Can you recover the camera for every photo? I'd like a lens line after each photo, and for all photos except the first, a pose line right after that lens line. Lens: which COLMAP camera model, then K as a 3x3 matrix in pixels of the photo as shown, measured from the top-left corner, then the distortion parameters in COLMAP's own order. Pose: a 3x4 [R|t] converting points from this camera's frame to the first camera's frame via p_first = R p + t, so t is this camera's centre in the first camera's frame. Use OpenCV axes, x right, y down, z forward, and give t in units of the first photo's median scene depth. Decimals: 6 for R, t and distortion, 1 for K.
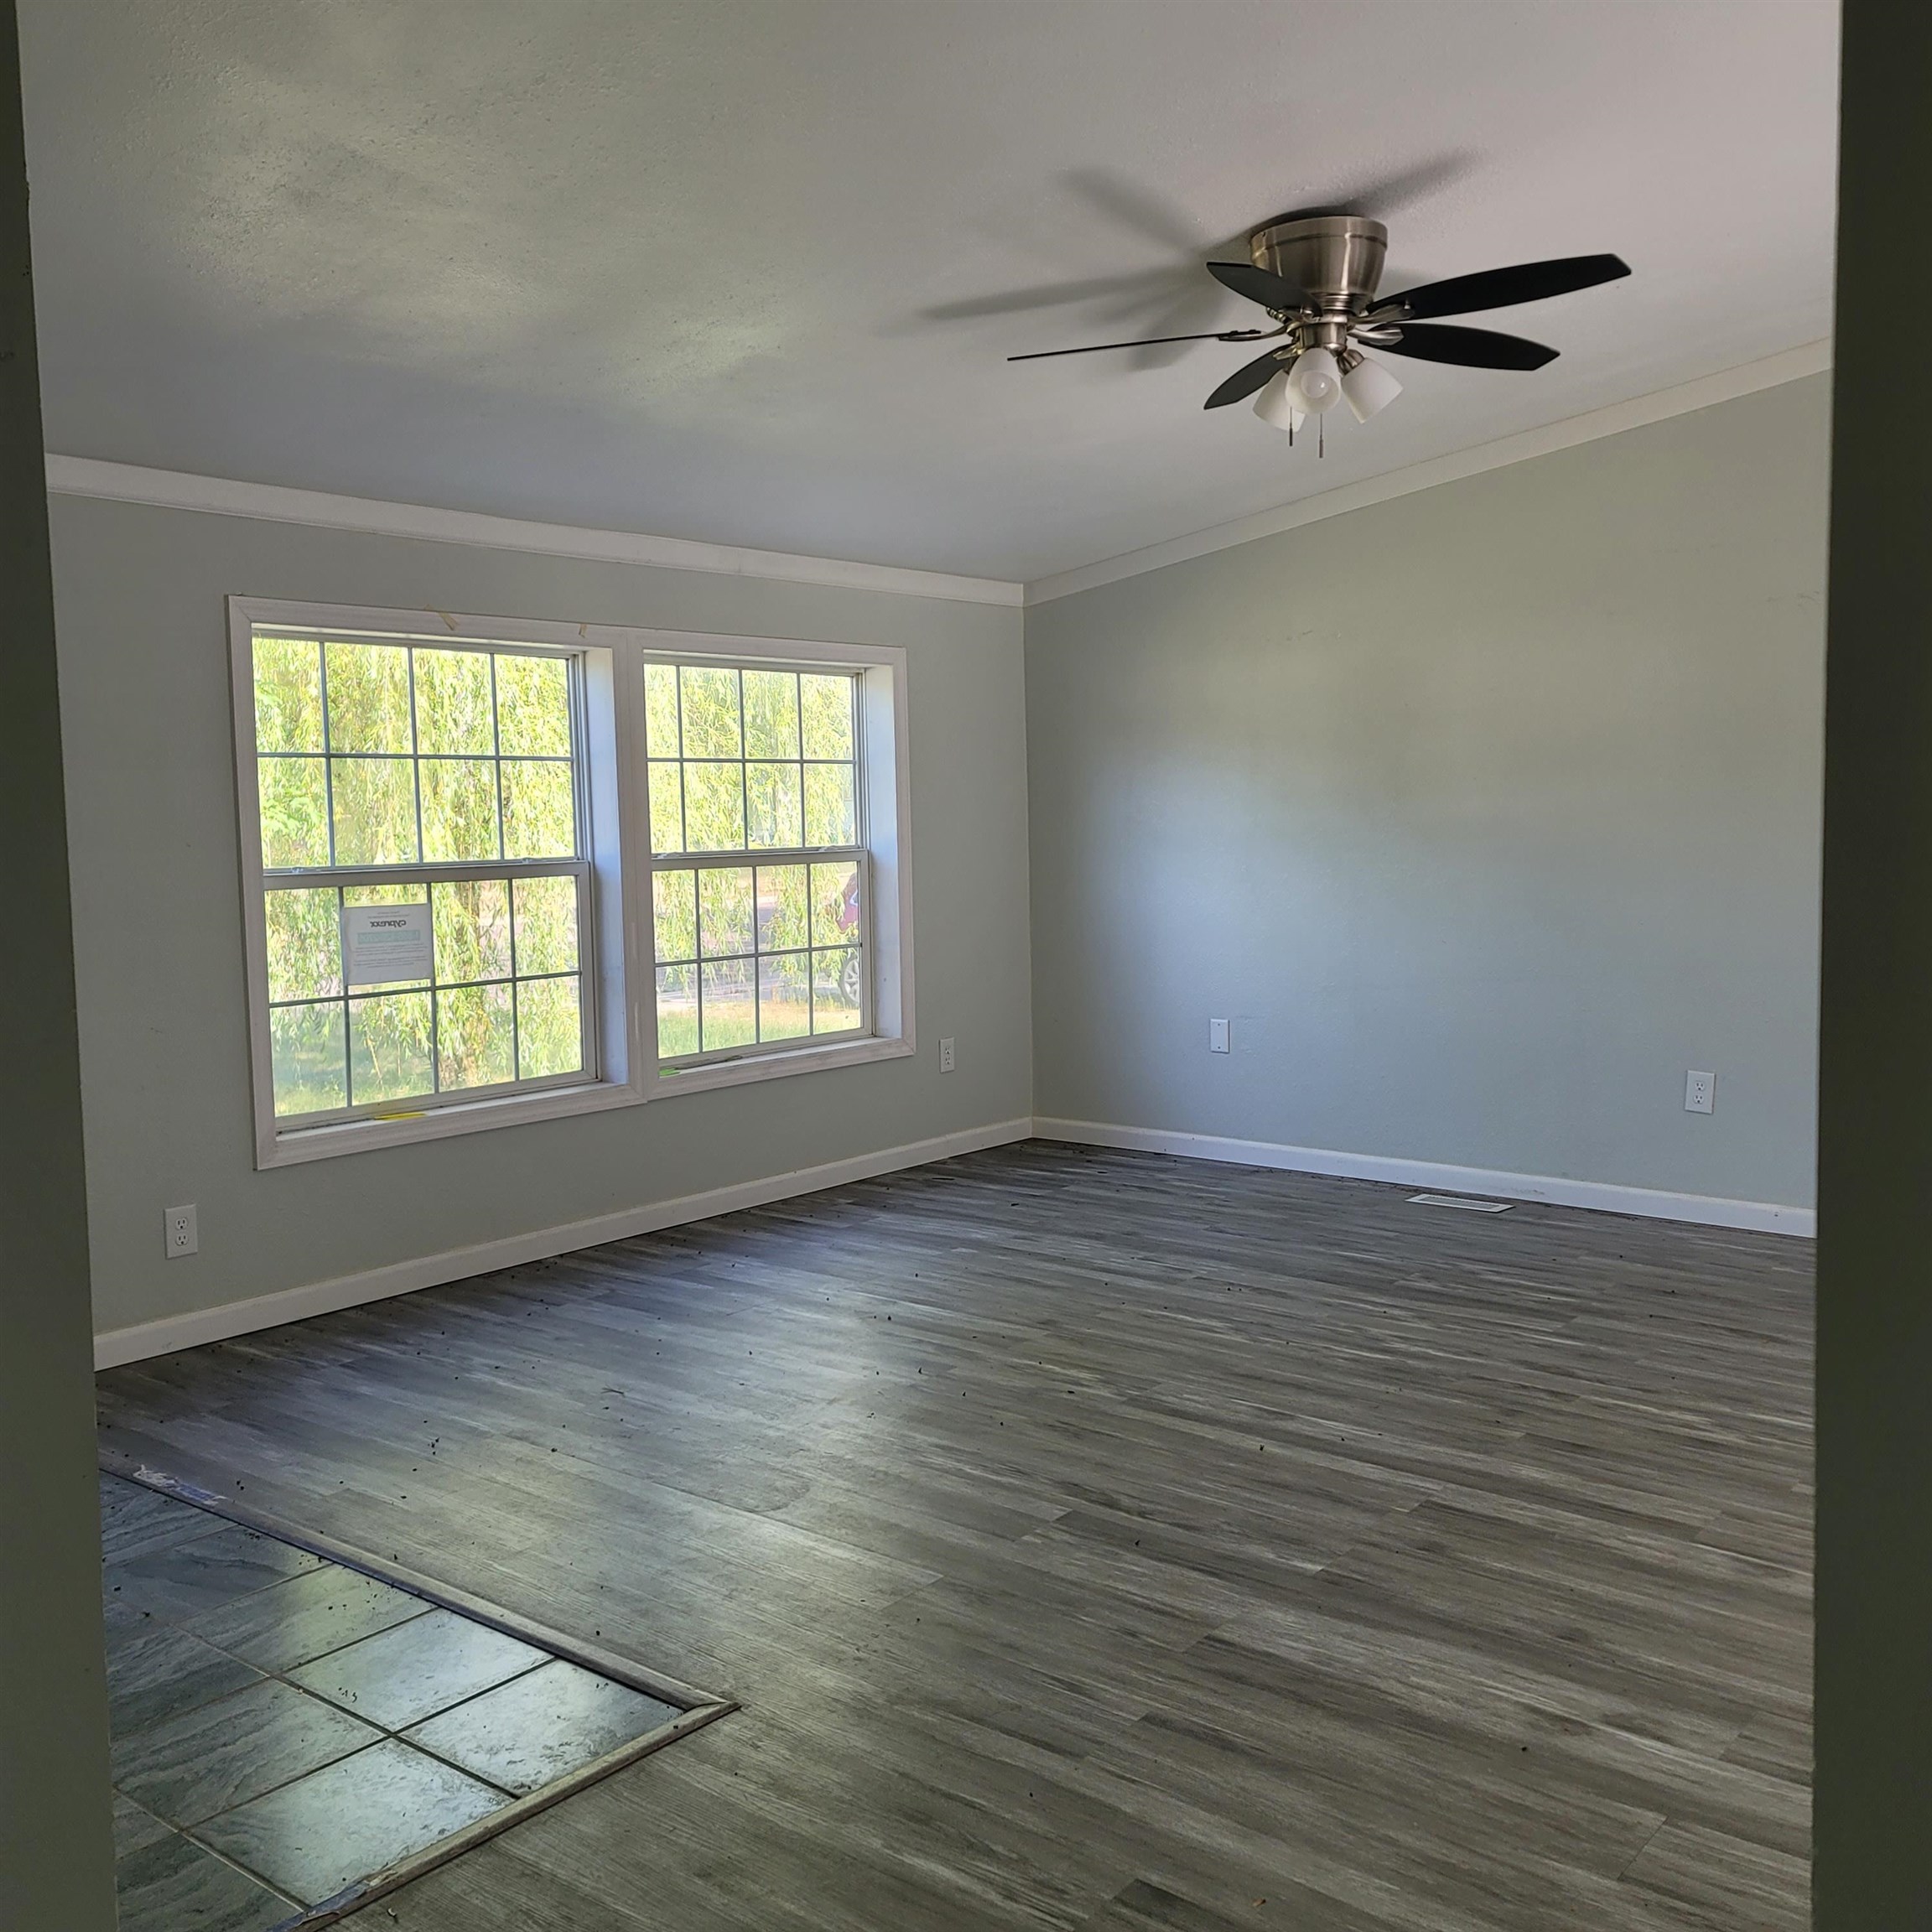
lens RADIAL K [[1879.1, 0, 997.8], [0, 1879.1, 940.6], [0, 0, 1]] dist [0.024461, 0.020549]
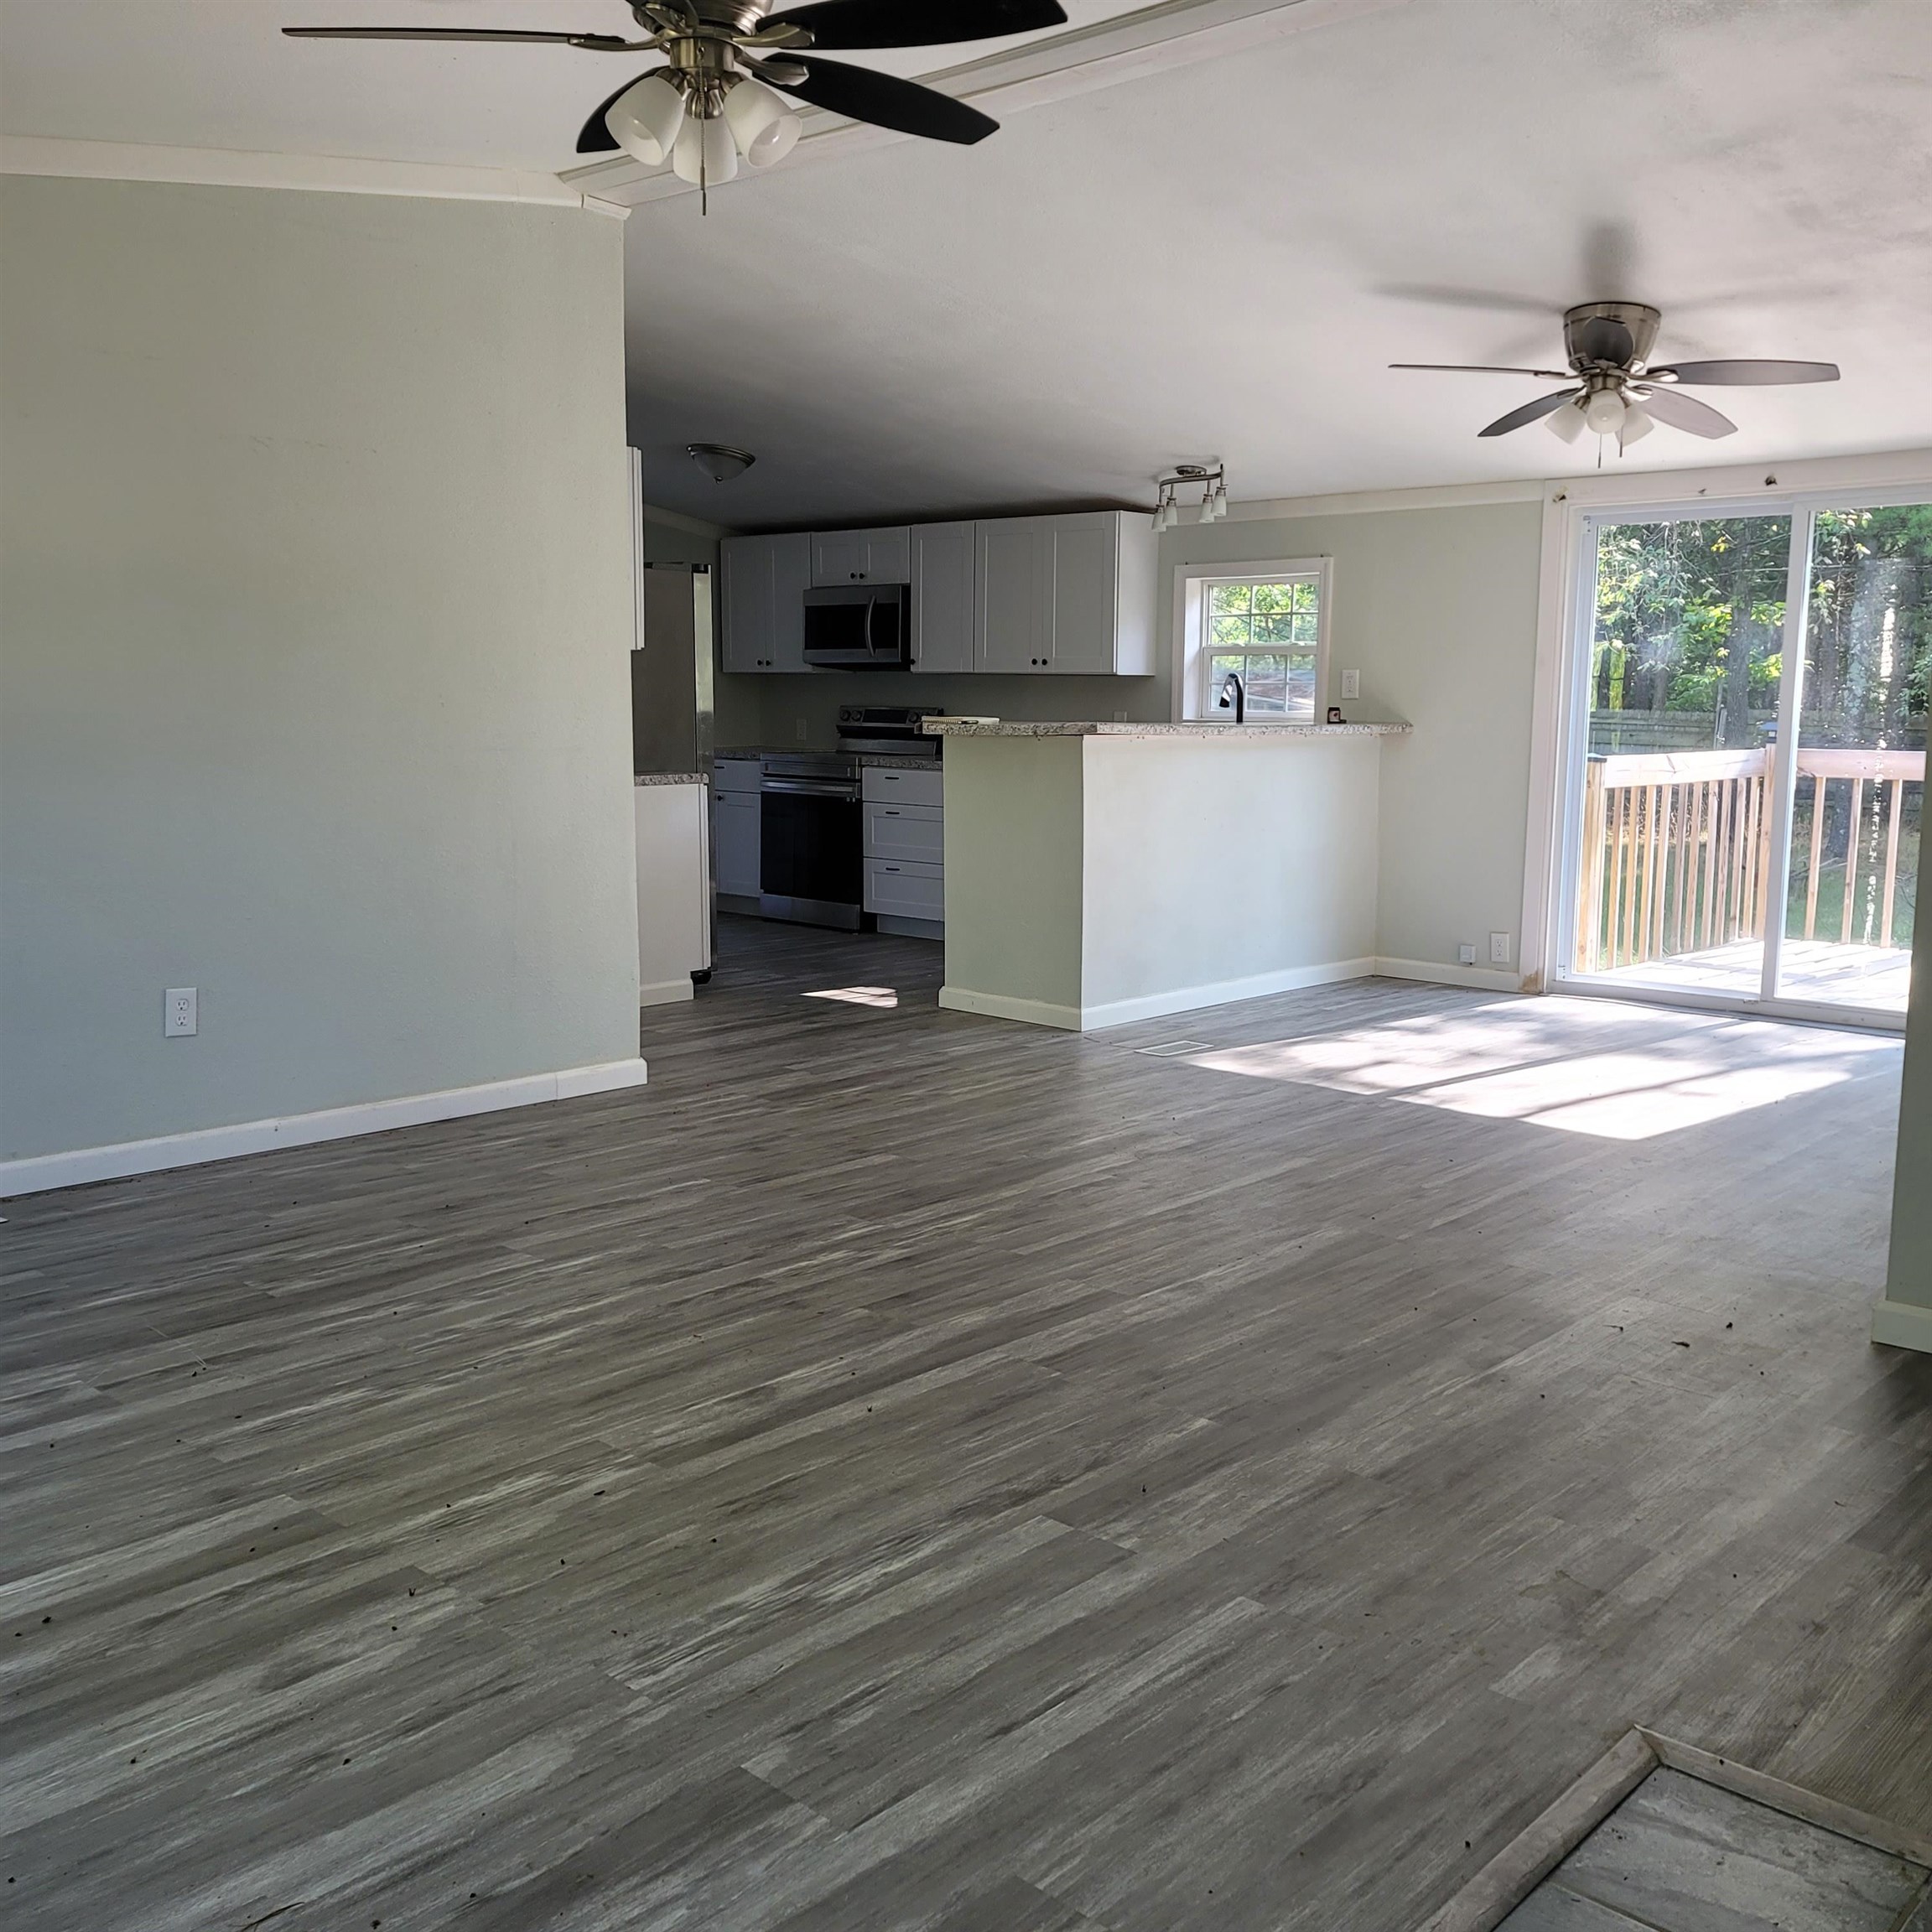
lens RADIAL K [[1866.2, 0, 966.0], [0, 1866.2, 966.0], [0, 0, 1]] dist [0.115080, -0.197327]
pose [[0.057512, -0.123042, 0.990734, -0.628030], [0.061969, 0.990902, 0.119466, -0.029115], [-0.996420, 0.054524, 0.064613, 0.816533]]
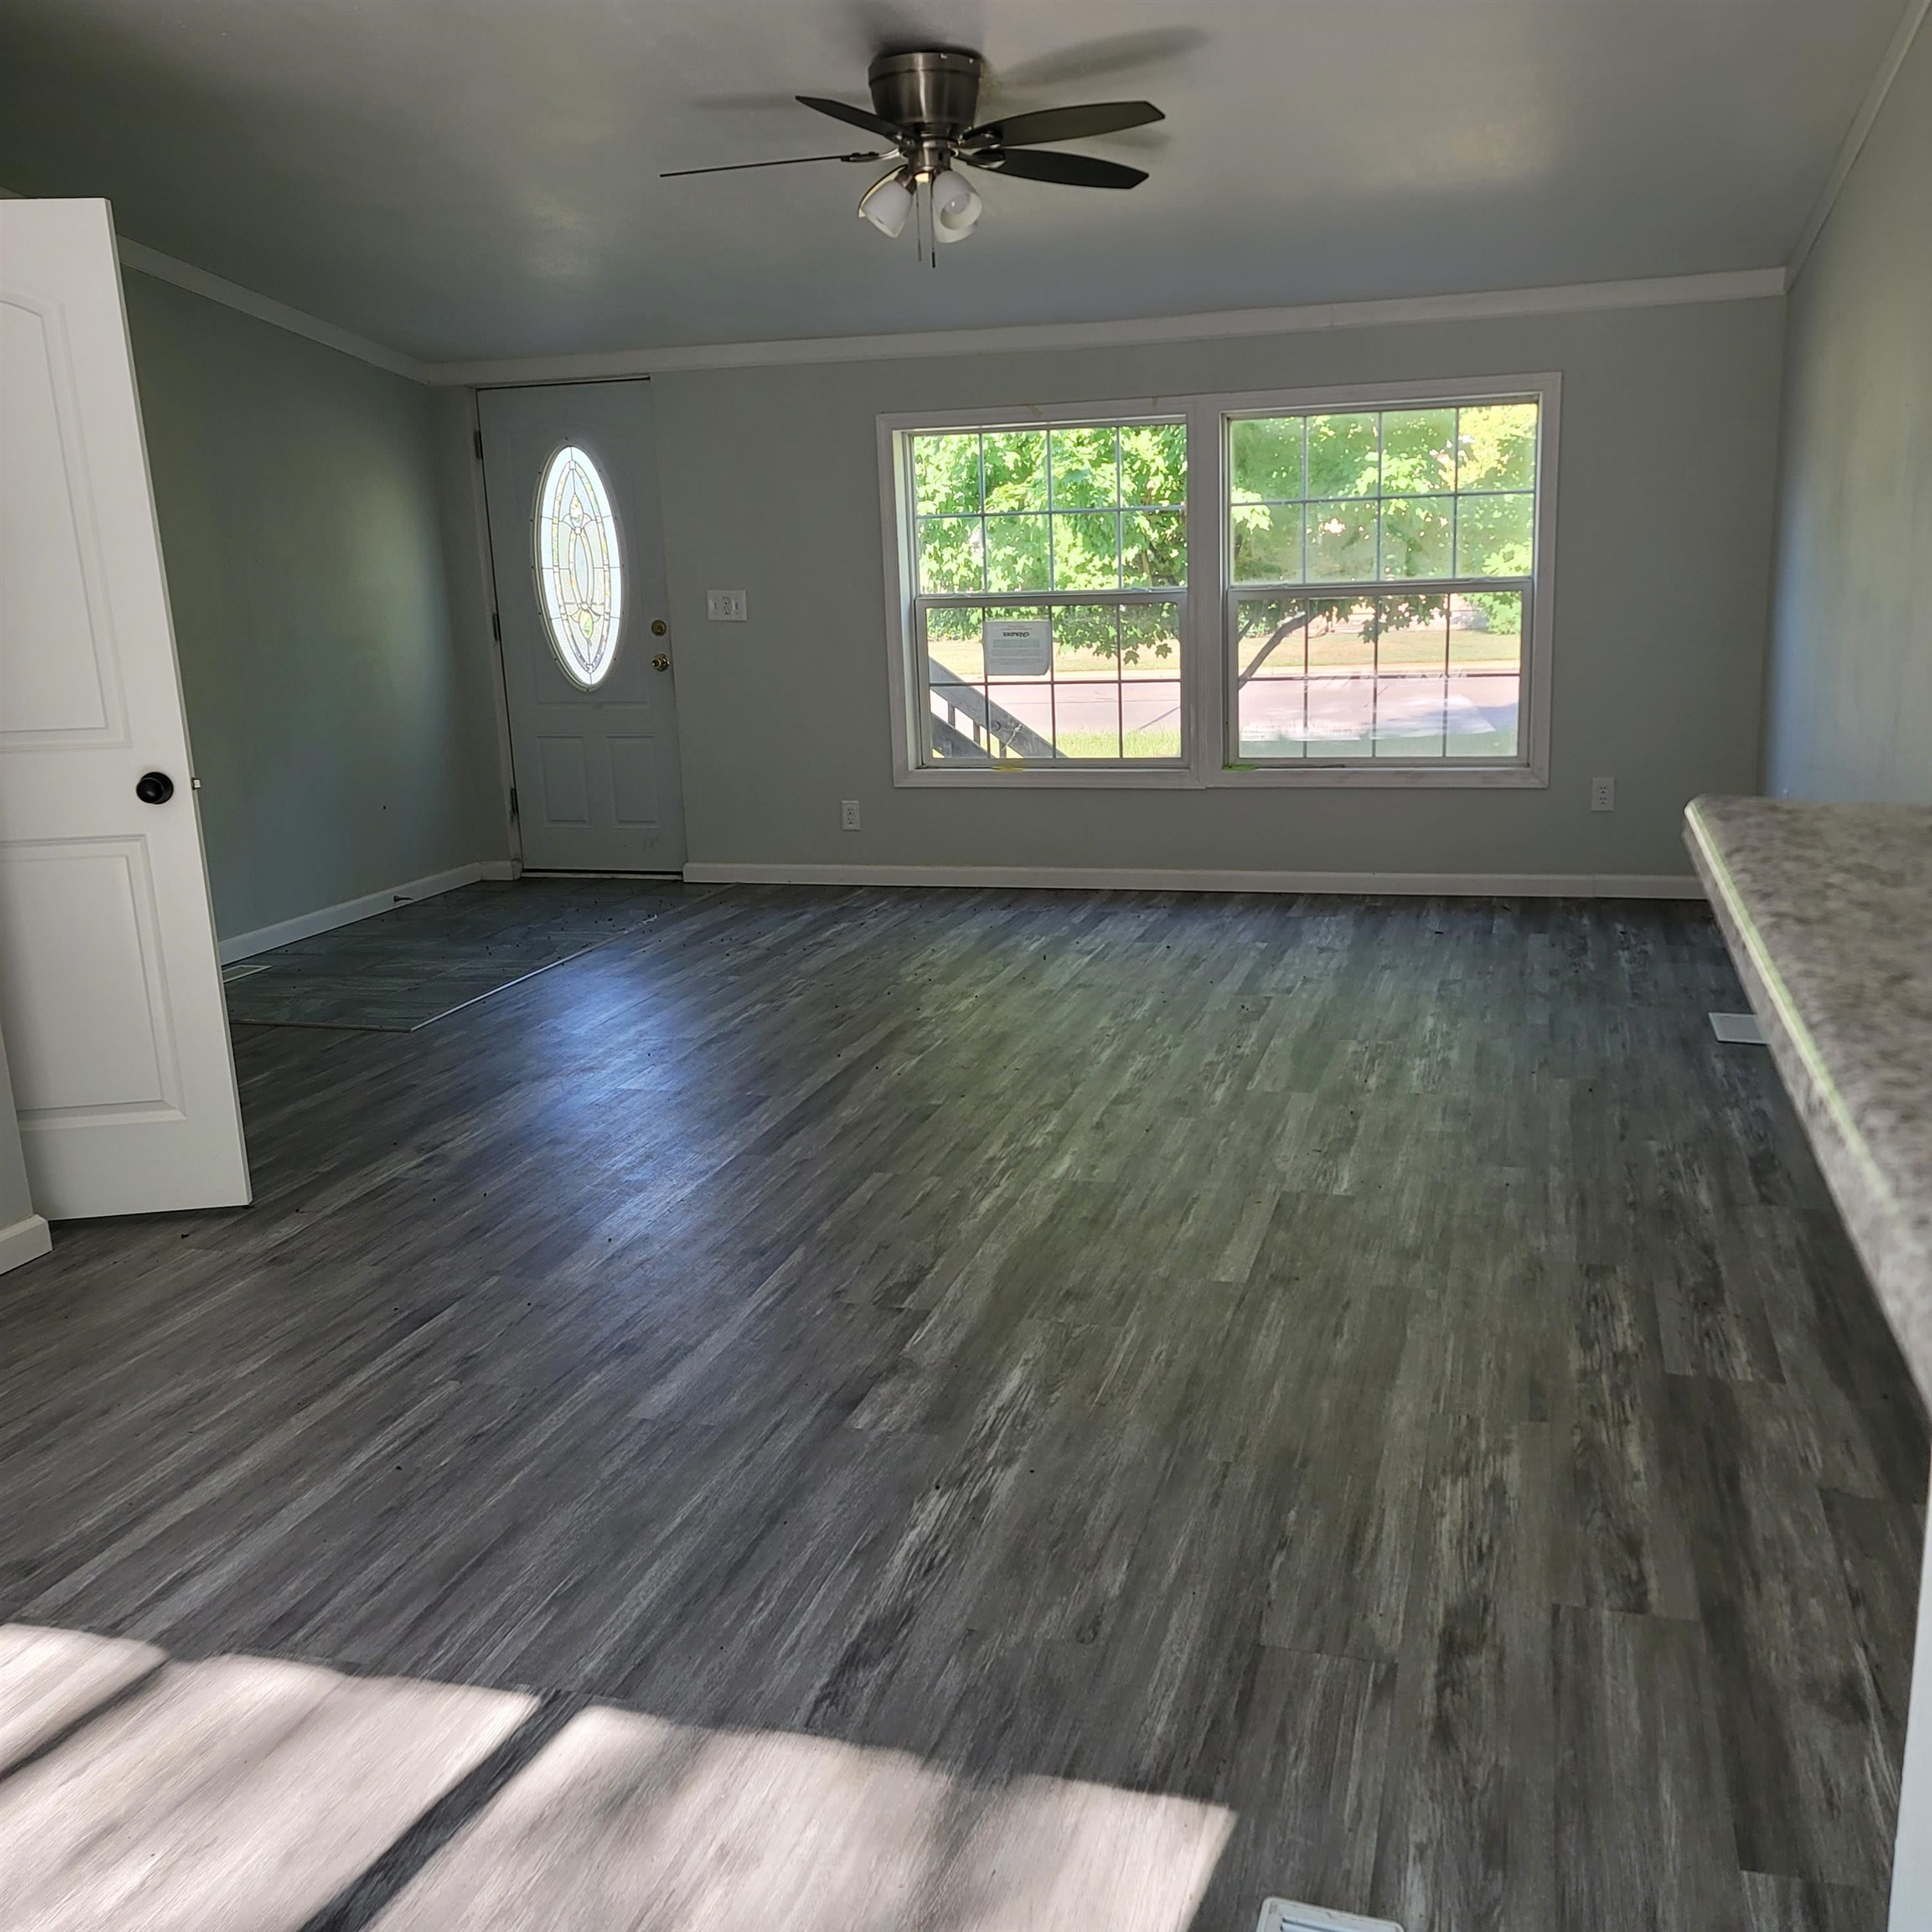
lens RADIAL K [[1866.2, 0, 966.0], [0, 1866.2, 966.0], [0, 0, 1]] dist [0.115080, -0.197327]
pose [[0.385011, 0.208219, -0.899117, 1.269896], [-0.039952, 0.977064, 0.209163, -0.075101], [0.922047, -0.044608, 0.384499, 0.519163]]
